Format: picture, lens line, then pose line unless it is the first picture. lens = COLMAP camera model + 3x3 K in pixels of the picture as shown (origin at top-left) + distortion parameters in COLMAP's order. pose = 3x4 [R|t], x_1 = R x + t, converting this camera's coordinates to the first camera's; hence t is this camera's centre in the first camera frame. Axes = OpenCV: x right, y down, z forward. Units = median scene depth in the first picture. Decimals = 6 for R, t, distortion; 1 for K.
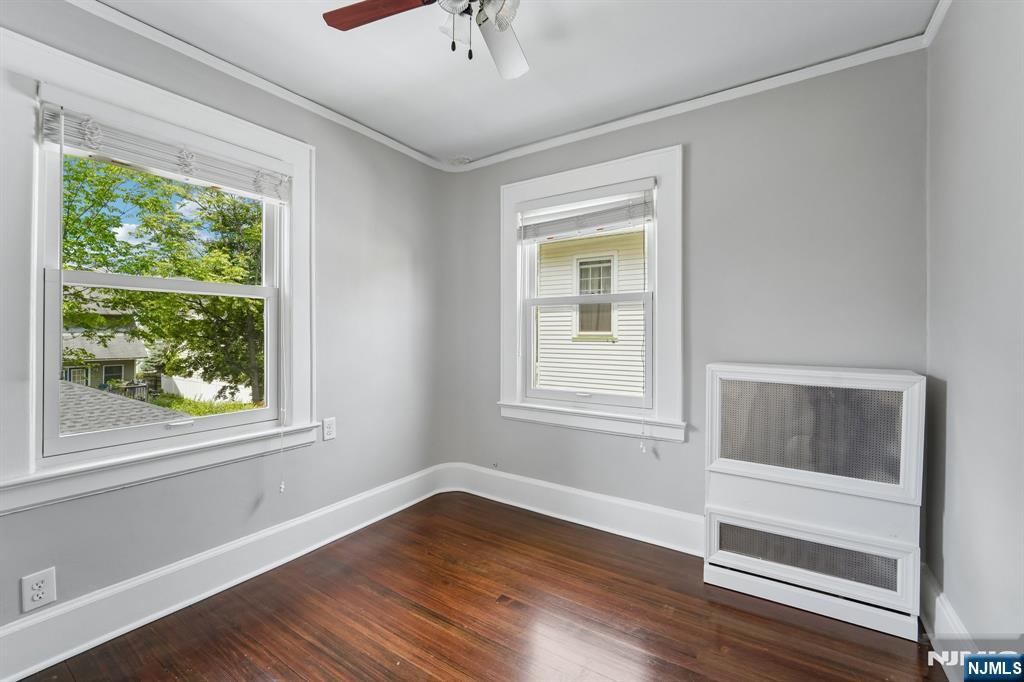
lens RADIAL K [[418.0, 0, 512.0], [0, 418.0, 341.0], [0, 0, 1]] dist [-0.015418, 0.000080]
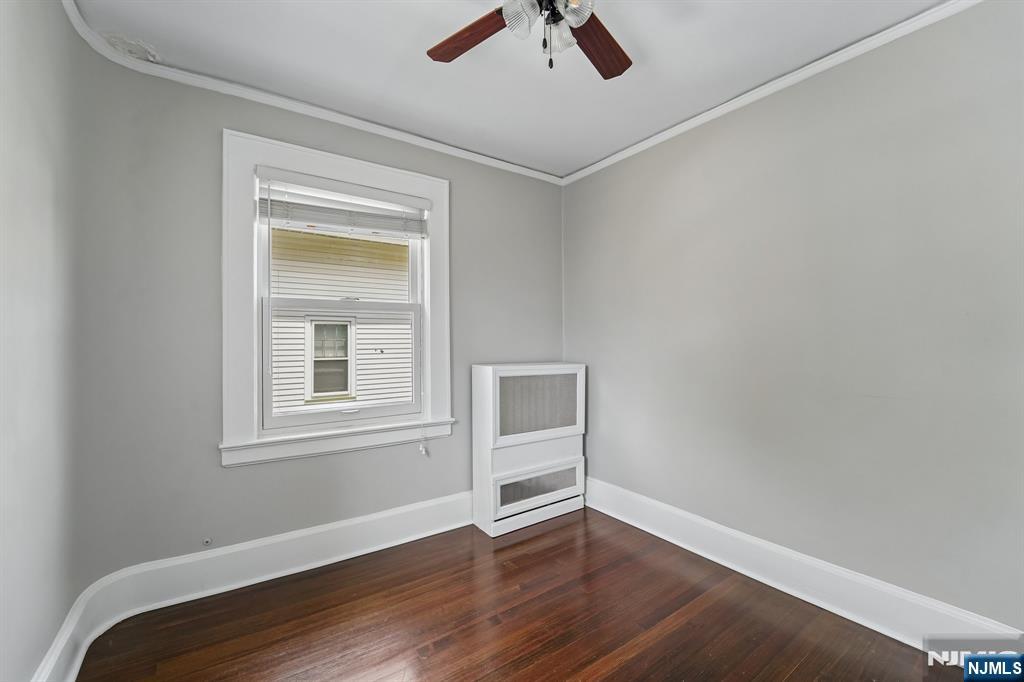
lens RADIAL K [[418.0, 0, 512.0], [0, 418.0, 341.0], [0, 0, 1]] dist [-0.015418, 0.000080]
pose [[0.379554, -0.003134, 0.925164, -0.582807], [0.020632, 0.999774, -0.005077, -0.011129], [-0.924939, 0.021015, 0.379533, 0.379000]]
